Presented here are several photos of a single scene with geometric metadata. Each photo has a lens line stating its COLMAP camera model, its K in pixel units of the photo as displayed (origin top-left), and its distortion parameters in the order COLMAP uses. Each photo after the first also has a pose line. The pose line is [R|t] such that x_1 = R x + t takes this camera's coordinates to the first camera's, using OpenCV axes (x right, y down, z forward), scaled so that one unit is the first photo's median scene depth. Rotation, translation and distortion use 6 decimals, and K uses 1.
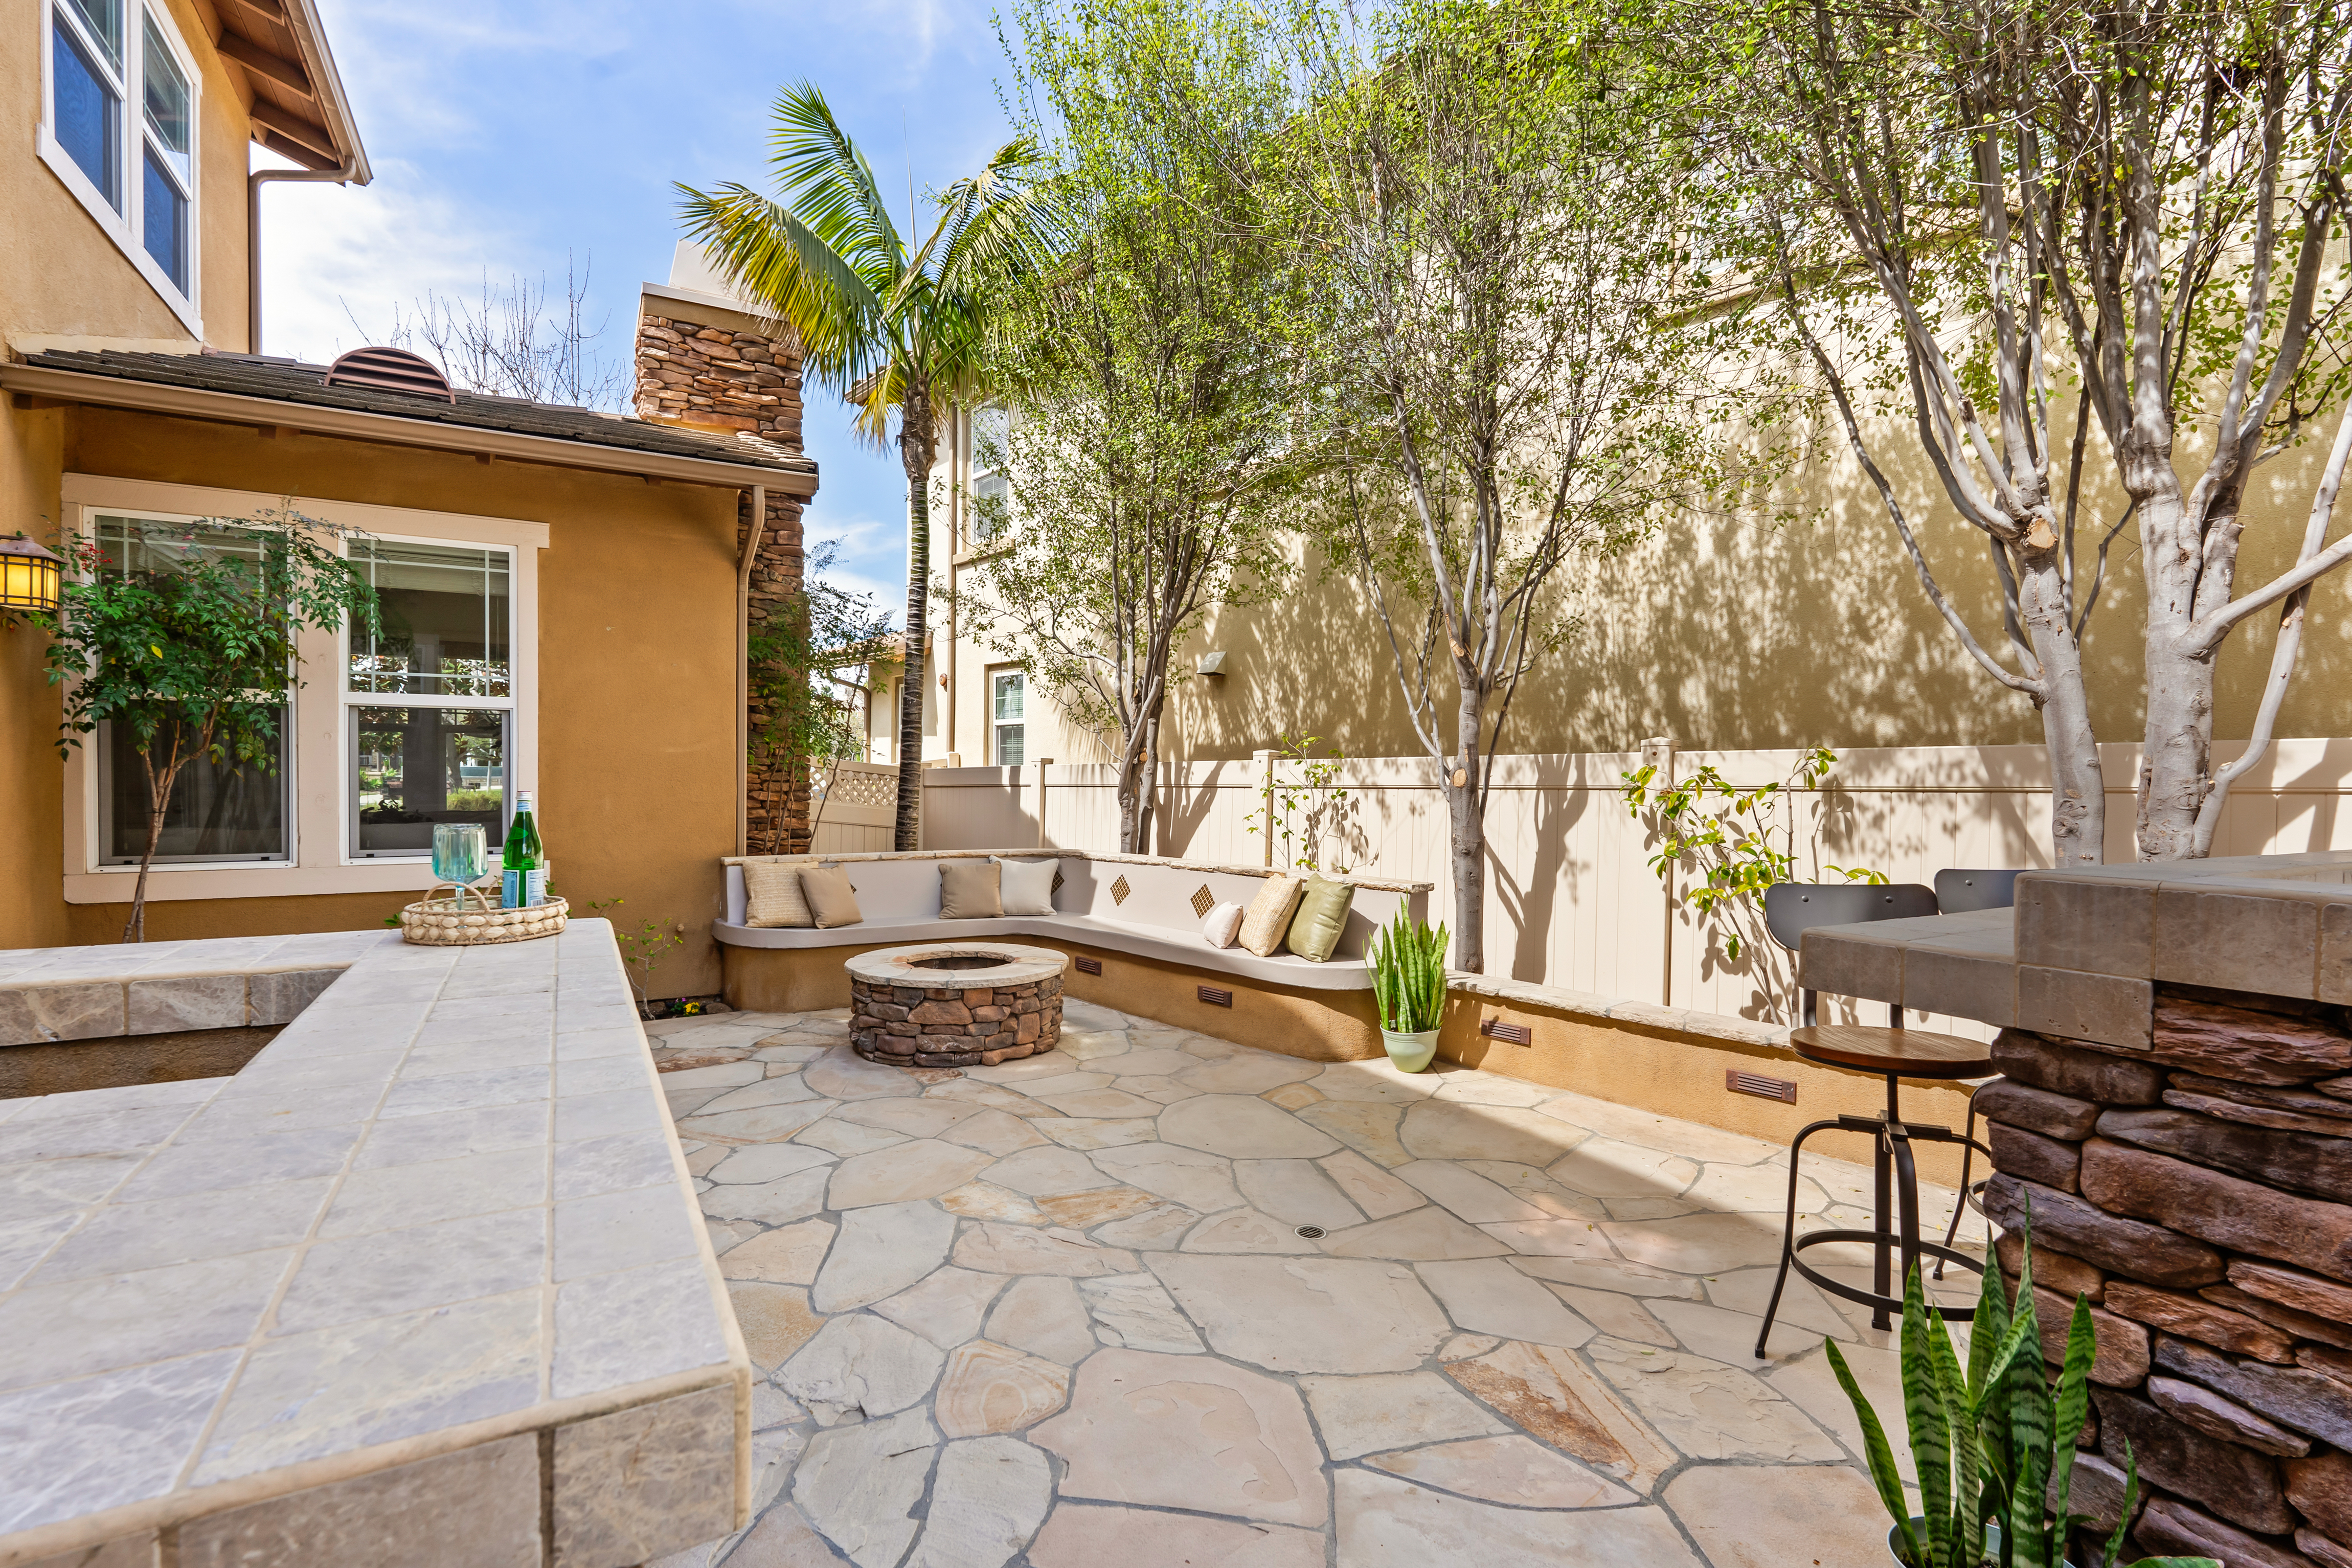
lens RADIAL K [[1066.6, 0, 1164.4], [0, 1066.6, 797.8], [0, 0, 1]] dist [-0.000764, -0.001559]
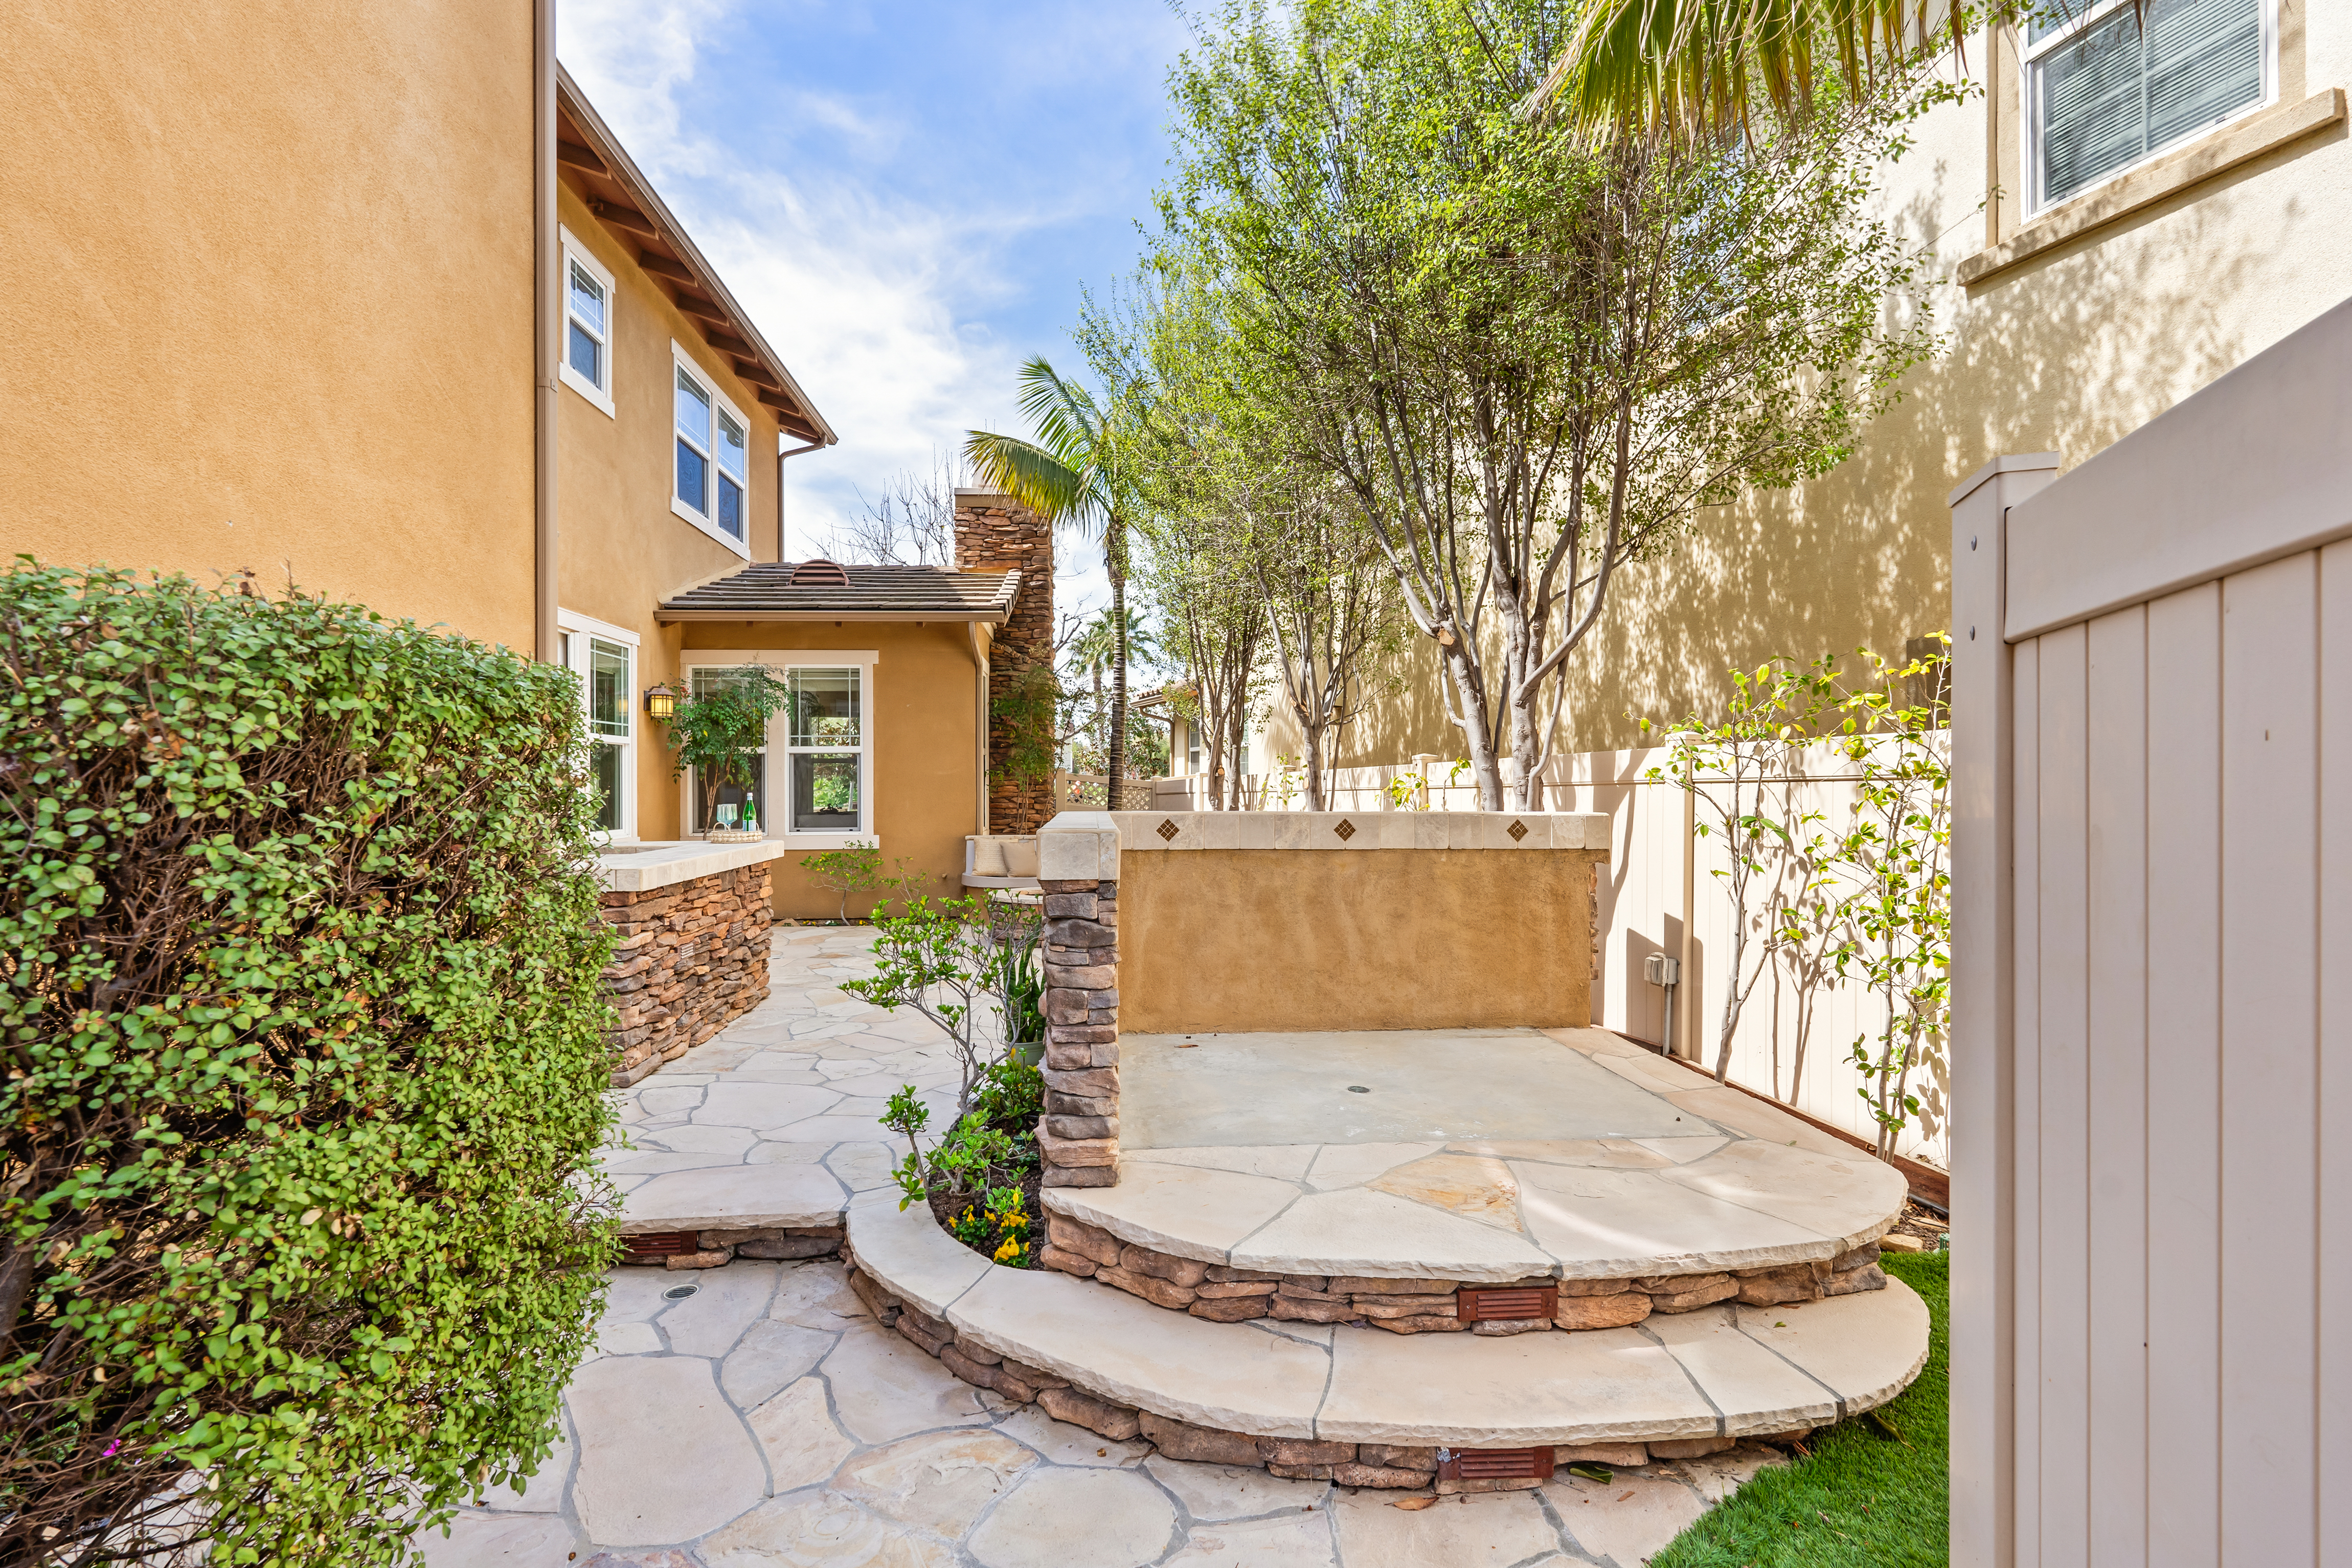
lens RADIAL K [[1066.6, 0, 1156.8], [0, 1066.6, 783.2], [0, 0, 1]] dist [-0.000764, -0.001559]
pose [[0.897962, -0.011810, -0.439915, 0.780973], [0.002421, 0.999757, -0.021899, 0.015145], [0.440067, 0.018600, 0.897772, -0.513048]]
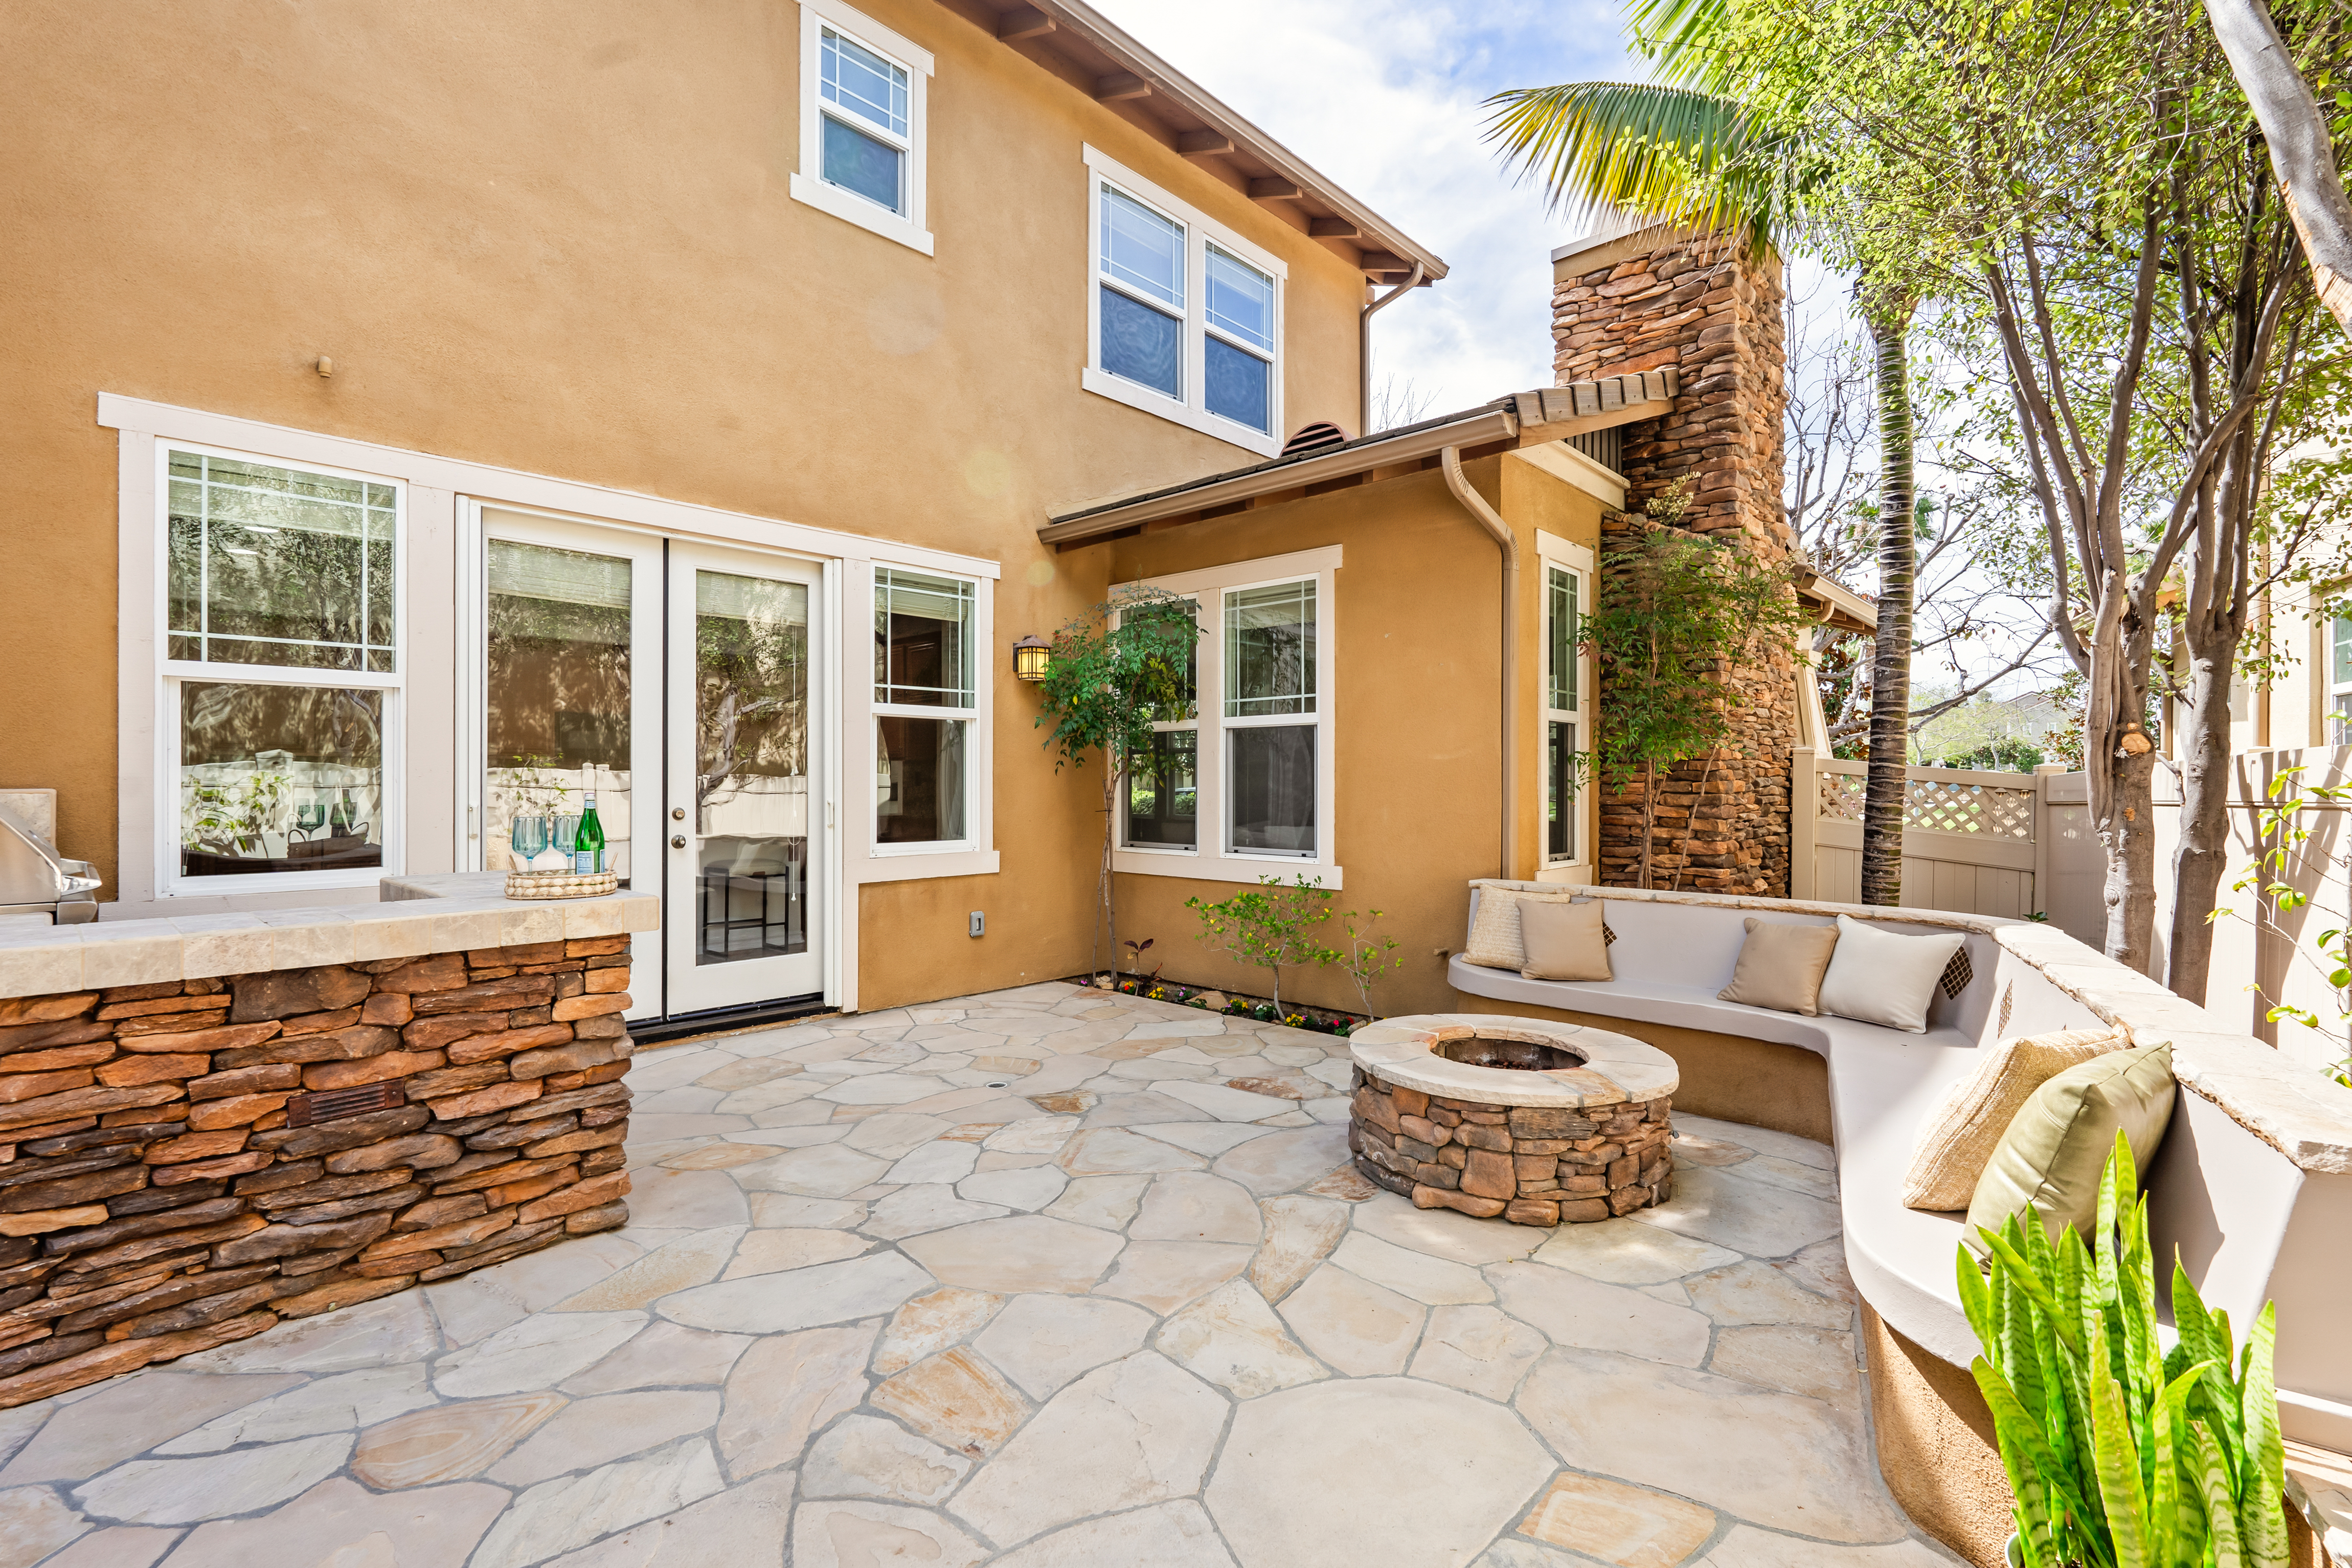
lens RADIAL K [[1066.6, 0, 1154.2], [0, 1066.6, 773.1], [0, 0, 1]] dist [-0.000764, -0.001559]
pose [[0.289391, -0.010828, -0.957150, 0.442440], [-0.020415, 0.999639, -0.017481, -0.011857], [0.956993, 0.024599, 0.289066, 0.626431]]
